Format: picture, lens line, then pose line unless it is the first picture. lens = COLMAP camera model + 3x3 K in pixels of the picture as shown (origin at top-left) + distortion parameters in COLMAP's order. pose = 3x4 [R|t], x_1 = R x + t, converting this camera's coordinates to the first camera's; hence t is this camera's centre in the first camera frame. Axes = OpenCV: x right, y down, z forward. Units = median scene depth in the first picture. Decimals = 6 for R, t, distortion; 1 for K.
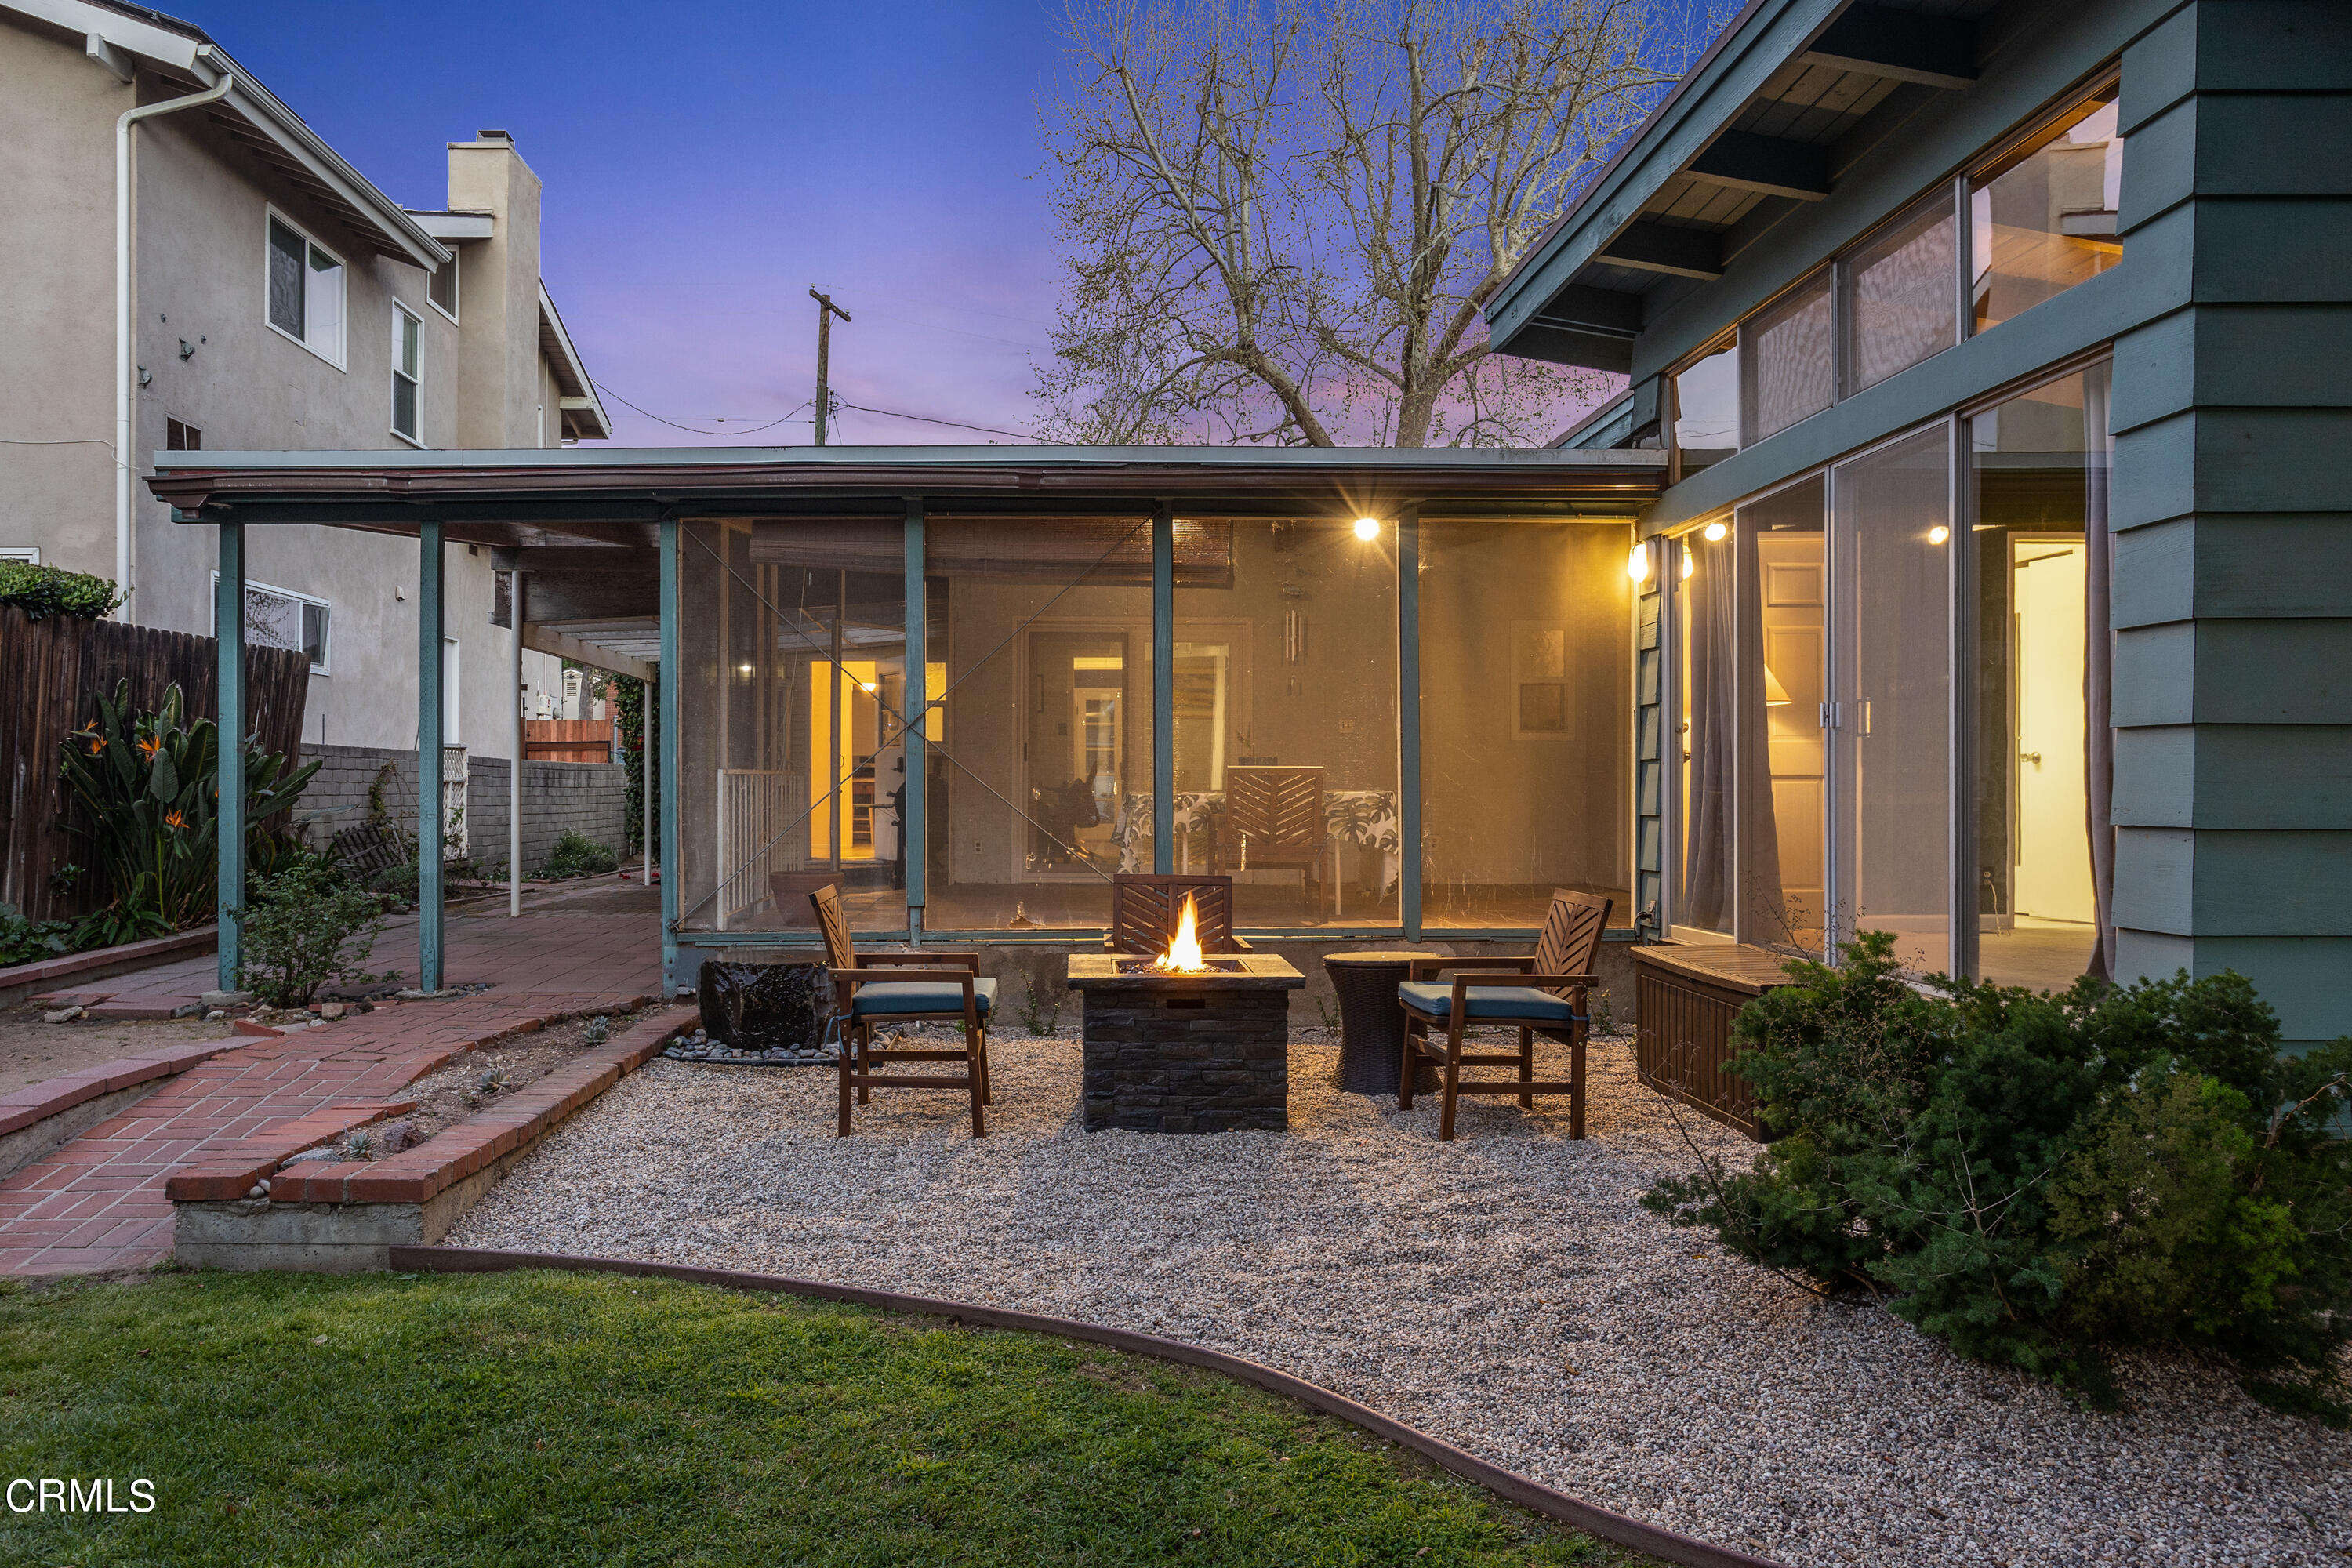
lens RADIAL K [[1651.8, 0, 1155.1], [0, 1651.8, 772.5], [0, 0, 1]] dist [-0.023137, 0.016246]
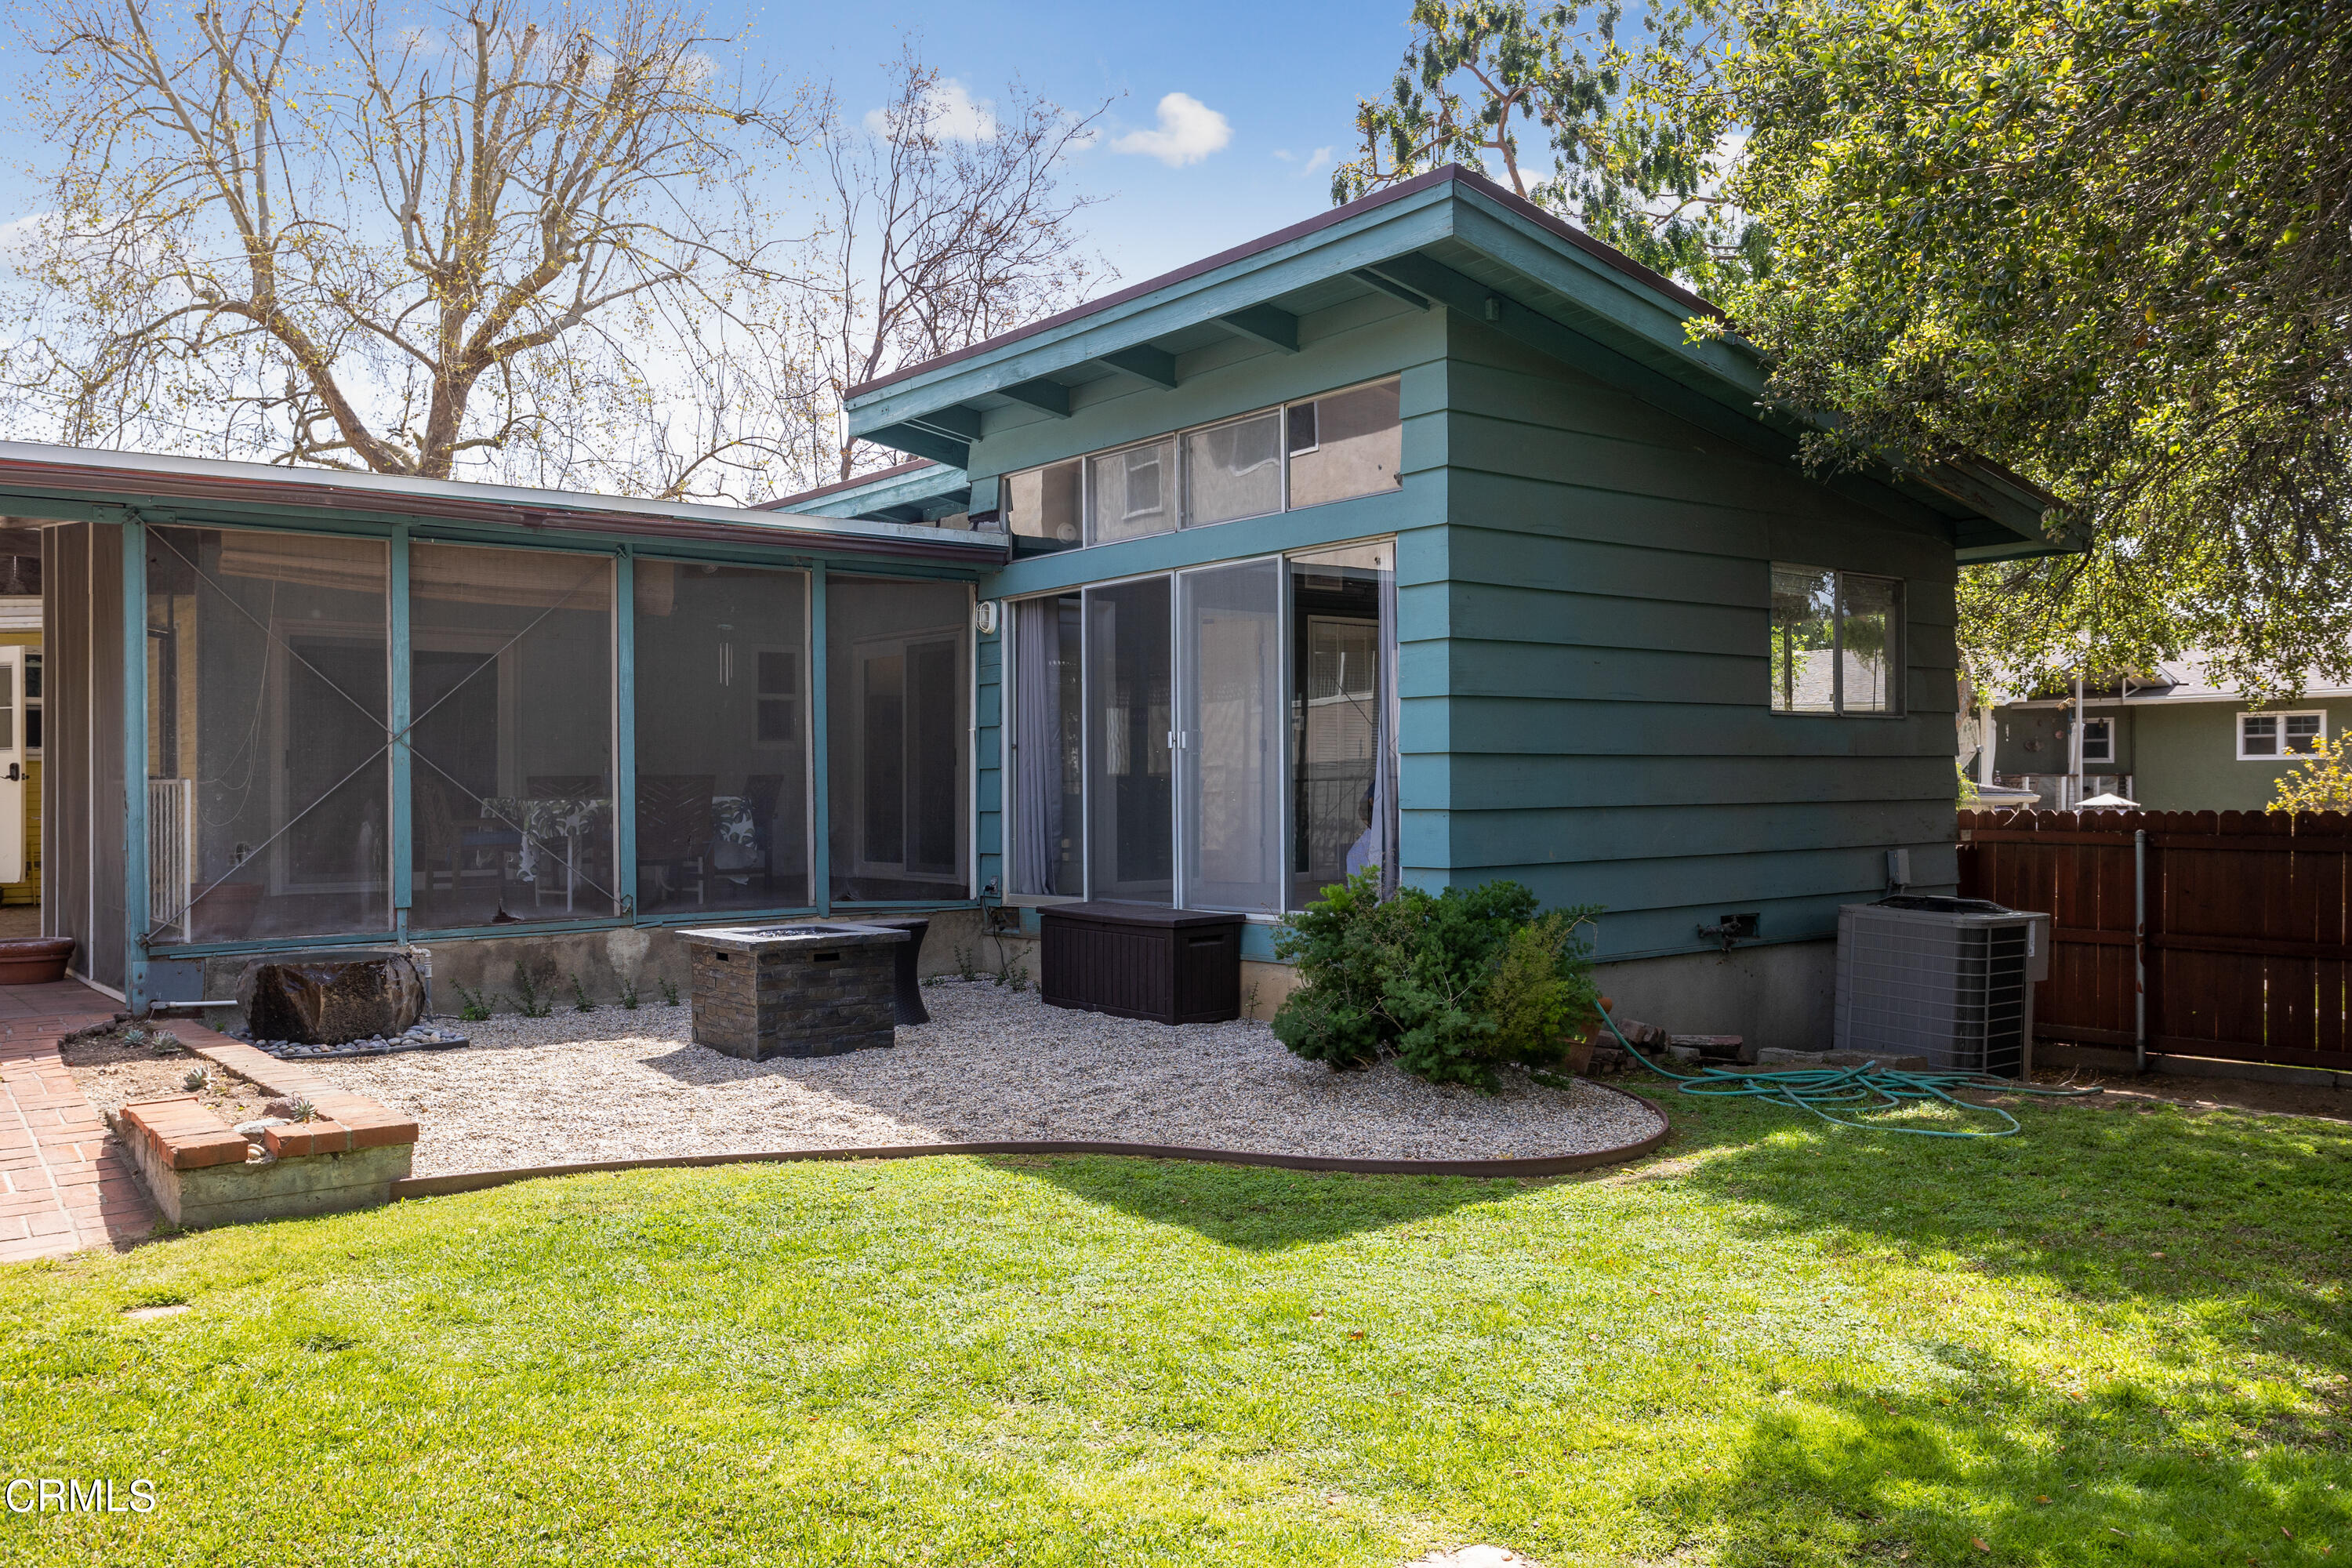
lens RADIAL K [[1857.4, 0, 1155.2], [0, 1857.4, 737.8], [0, 0, 1]] dist [-0.003209, 0.003407]
pose [[0.791178, 0.009215, 0.611516, -0.681145], [0.002885, 0.999819, -0.018799, -0.006478], [-0.611579, 0.016637, 0.791009, -0.333264]]
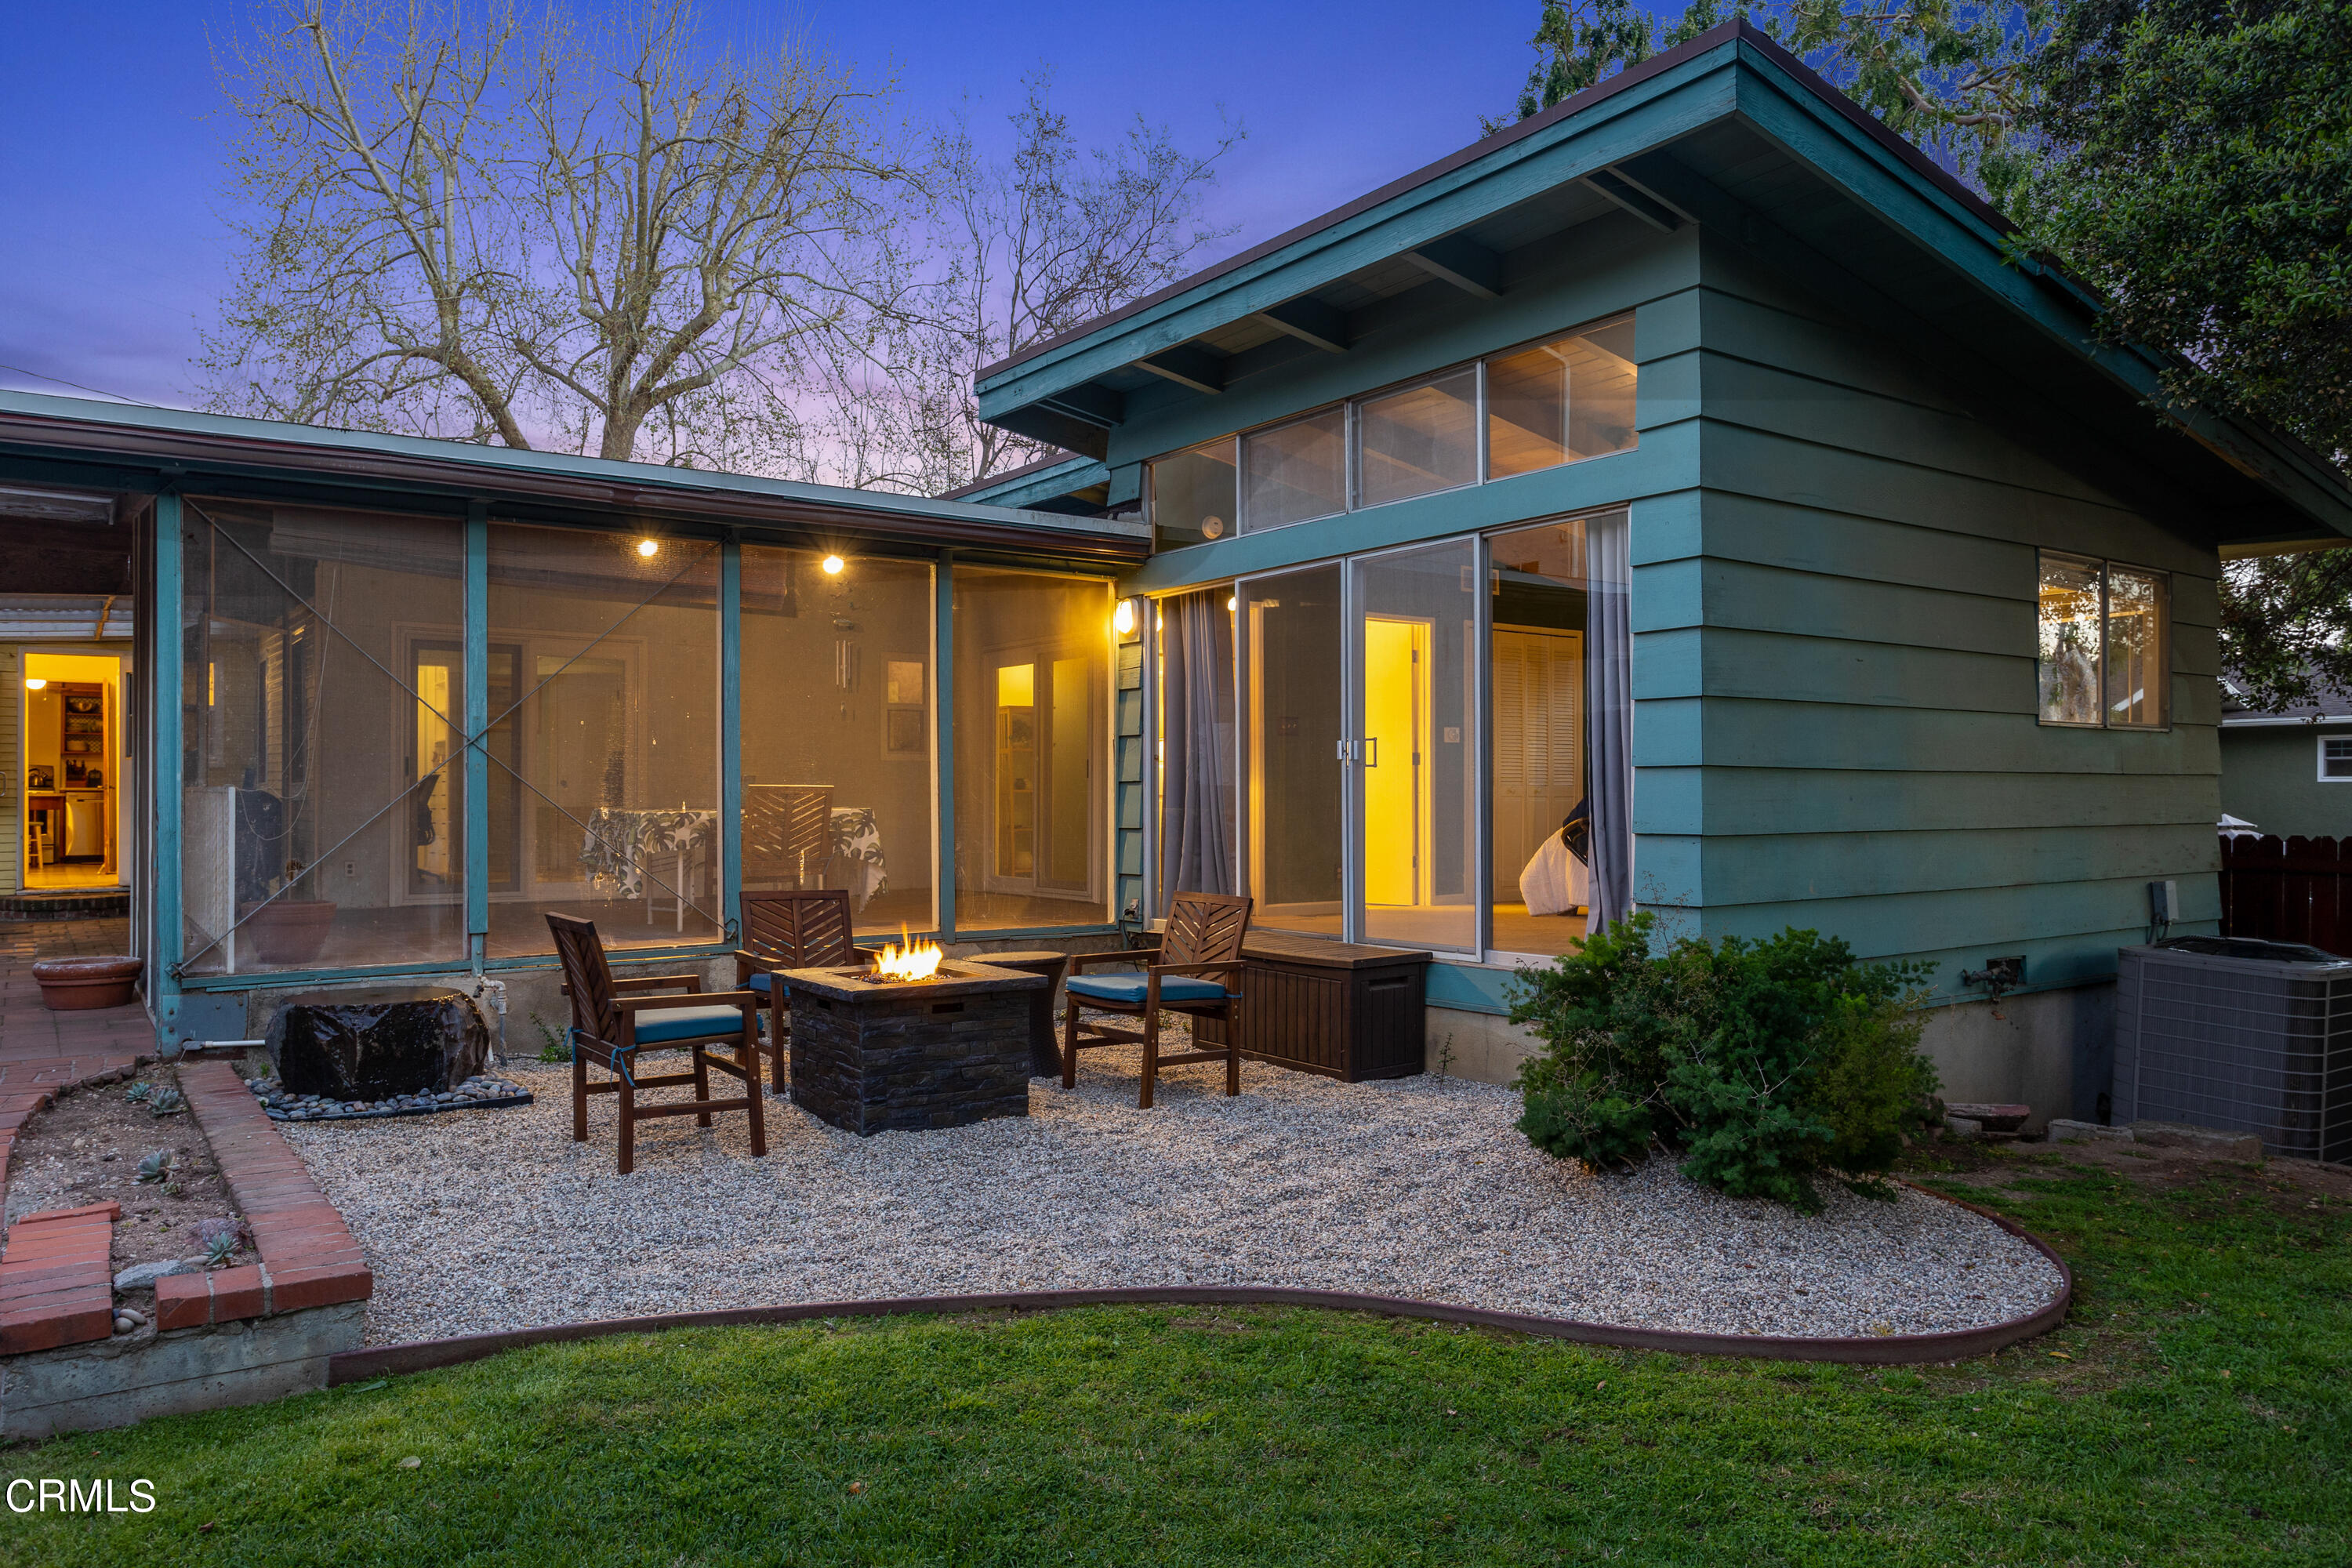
lens RADIAL K [[1555.5, 0, 1123.4], [0, 1555.5, 768.1], [0, 0, 1]] dist [-0.023918, 0.024515]
pose [[0.833193, 0.009577, 0.552899, -0.452863], [-0.004444, 0.999934, -0.010623, -0.007616], [-0.552964, 0.006394, 0.833180, 0.082528]]
